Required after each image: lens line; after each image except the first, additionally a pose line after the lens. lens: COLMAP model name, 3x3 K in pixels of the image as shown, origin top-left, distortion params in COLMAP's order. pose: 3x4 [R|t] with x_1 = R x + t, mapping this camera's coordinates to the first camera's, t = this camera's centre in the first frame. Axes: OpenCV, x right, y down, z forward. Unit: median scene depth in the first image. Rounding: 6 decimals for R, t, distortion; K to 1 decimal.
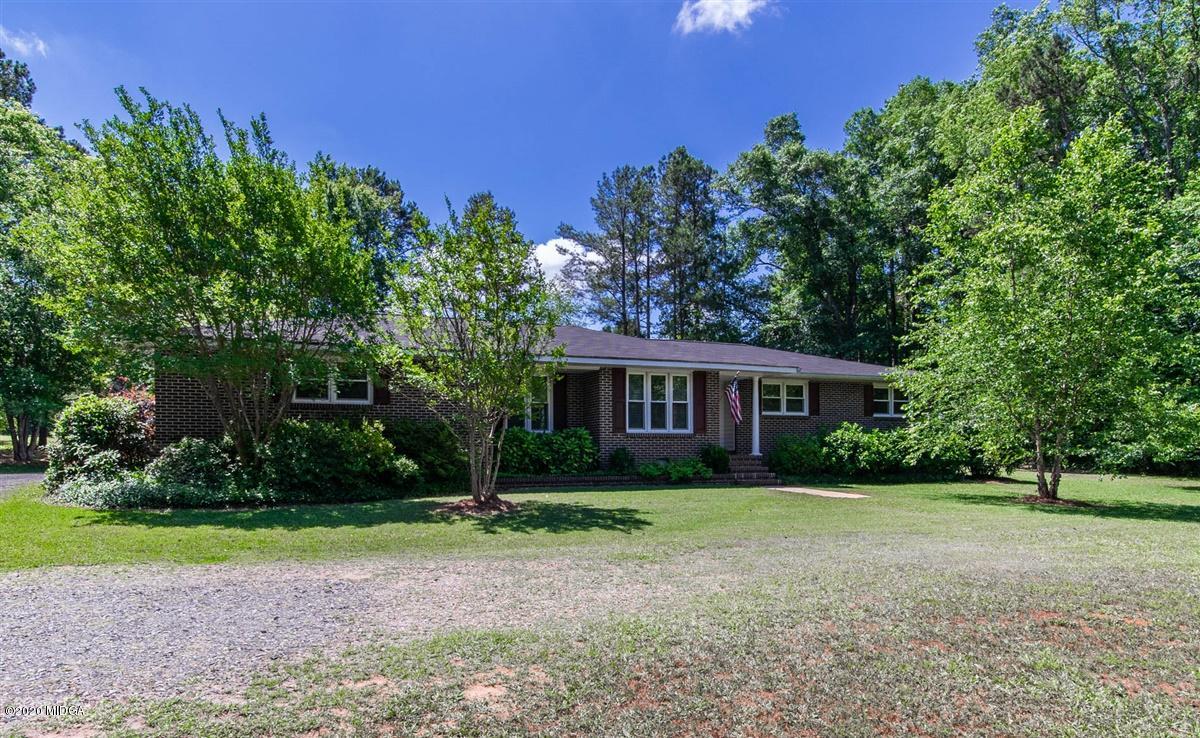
lens RADIAL K [[757.1, 0, 600.0], [0, 757.1, 369.0], [0, 0, 1]] dist [0.002673, -0.000500]
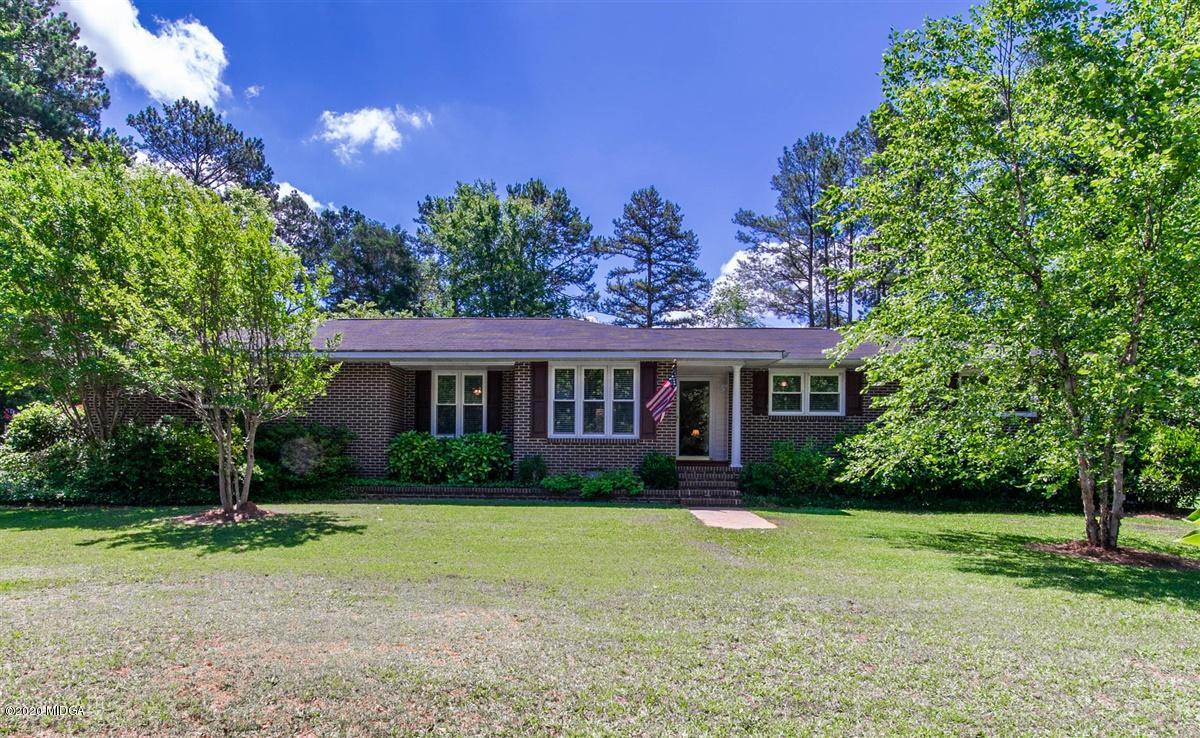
lens RADIAL K [[757.1, 0, 600.0], [0, 757.1, 369.0], [0, 0, 1]] dist [0.002673, -0.000500]
pose [[0.896321, -0.040290, -0.441572, 0.451281], [0.034876, 0.999184, -0.020375, 0.025703], [0.442032, 0.002862, 0.896995, 0.255657]]
